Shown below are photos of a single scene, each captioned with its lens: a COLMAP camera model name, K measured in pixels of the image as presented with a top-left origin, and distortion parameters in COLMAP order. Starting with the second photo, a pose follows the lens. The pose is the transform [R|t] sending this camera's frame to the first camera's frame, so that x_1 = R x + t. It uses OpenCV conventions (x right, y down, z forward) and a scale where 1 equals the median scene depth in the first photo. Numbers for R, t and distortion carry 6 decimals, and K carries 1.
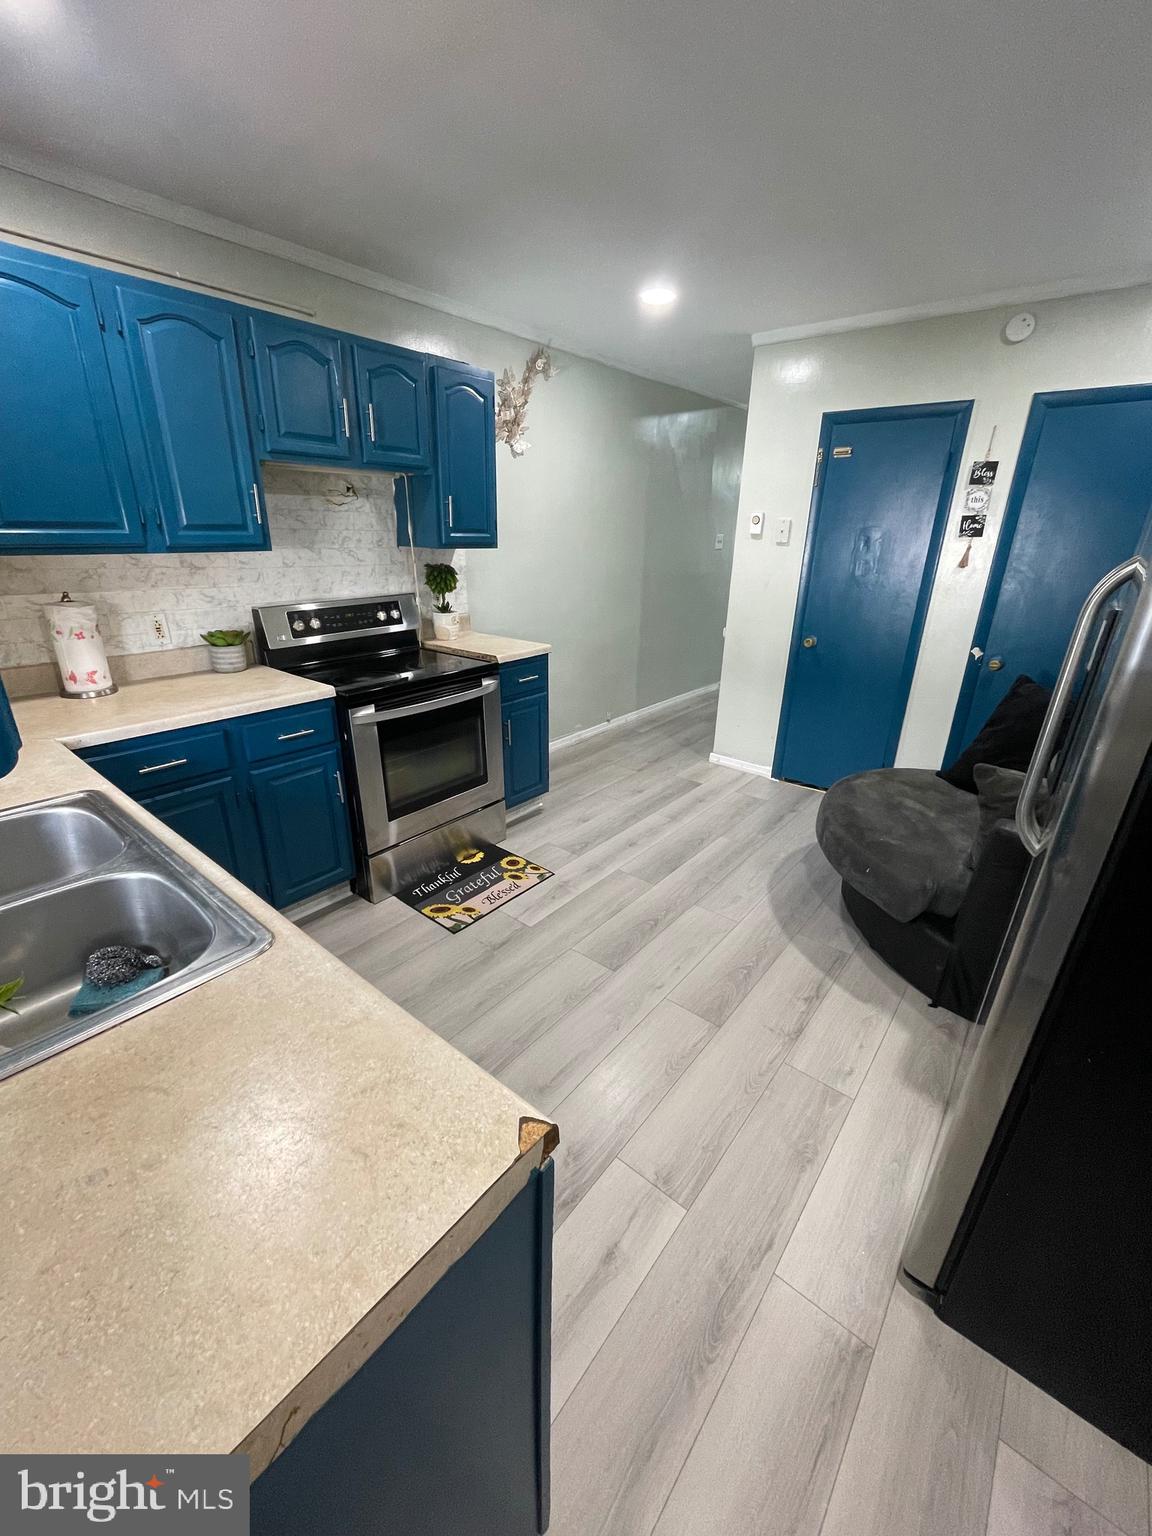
lens RADIAL K [[621.3, 0, 575.1], [0, 621.3, 771.2], [0, 0, 1]] dist [-0.003003, 0.000056]
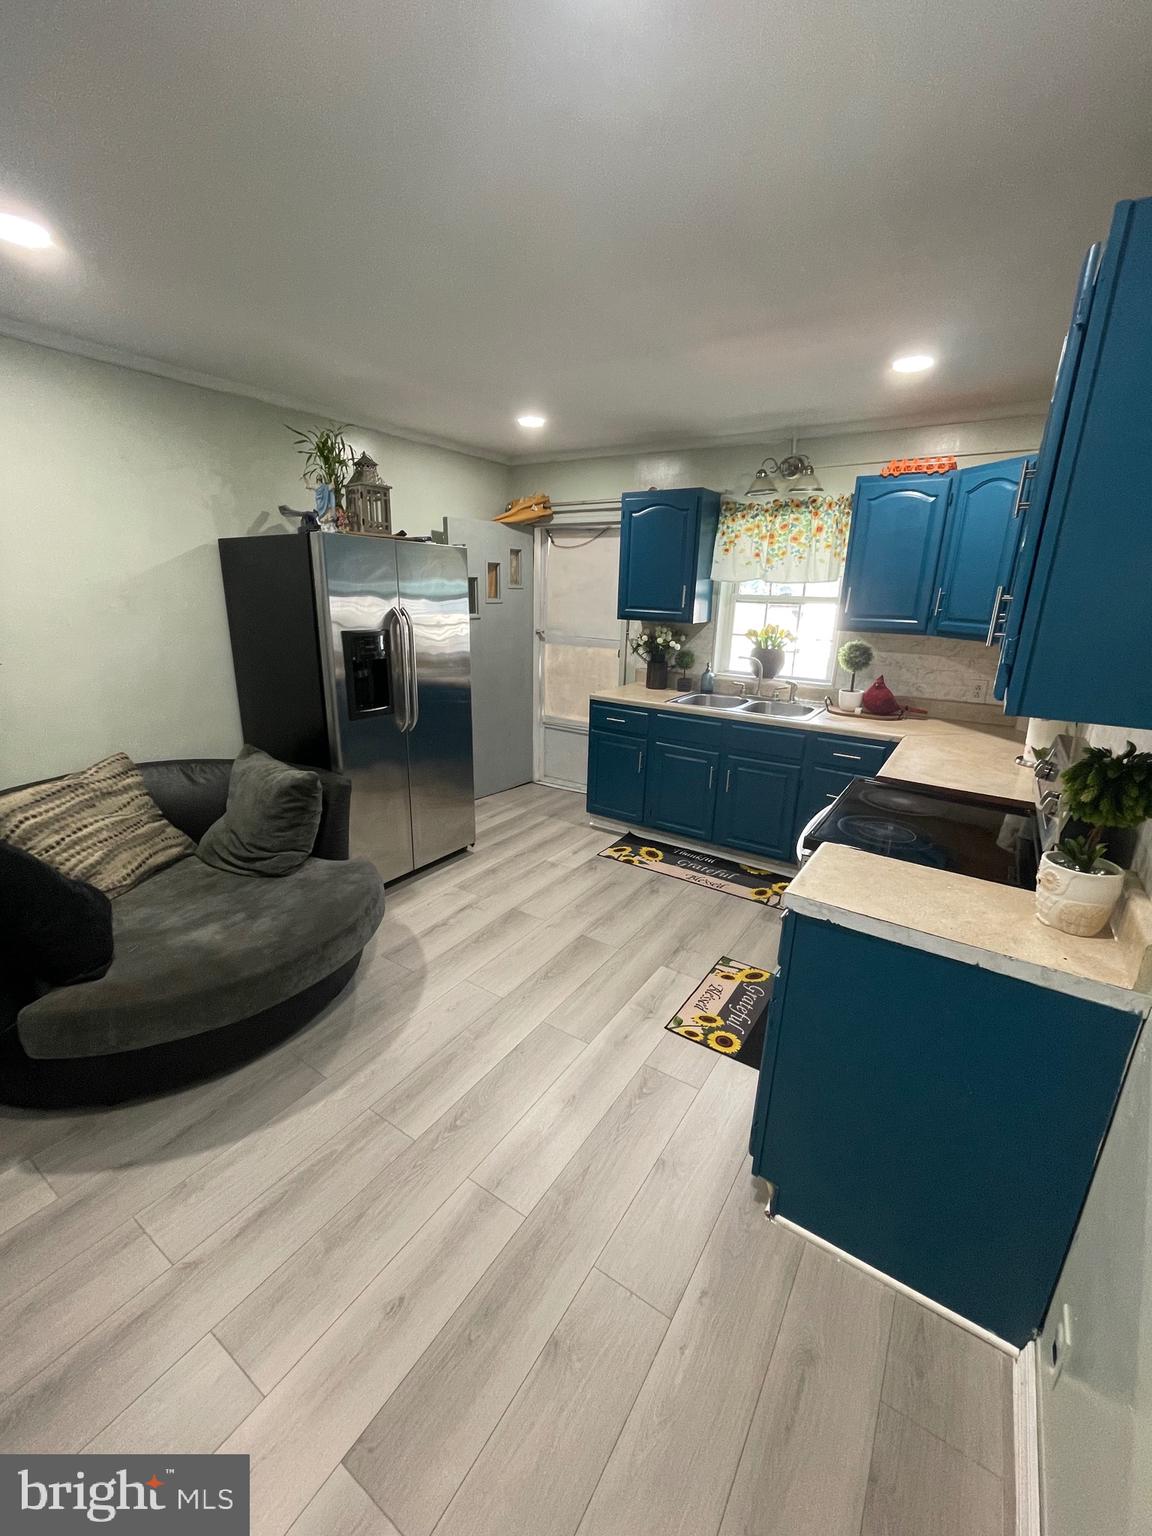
lens RADIAL K [[621.3, 0, 572.8], [0, 621.3, 768.6], [0, 0, 1]] dist [-0.003003, 0.000056]
pose [[-0.993912, -0.016783, -0.108891, 0.188179], [-0.080280, 0.787217, 0.611428, -0.612958], [0.075459, 0.616448, -0.783772, 1.471763]]
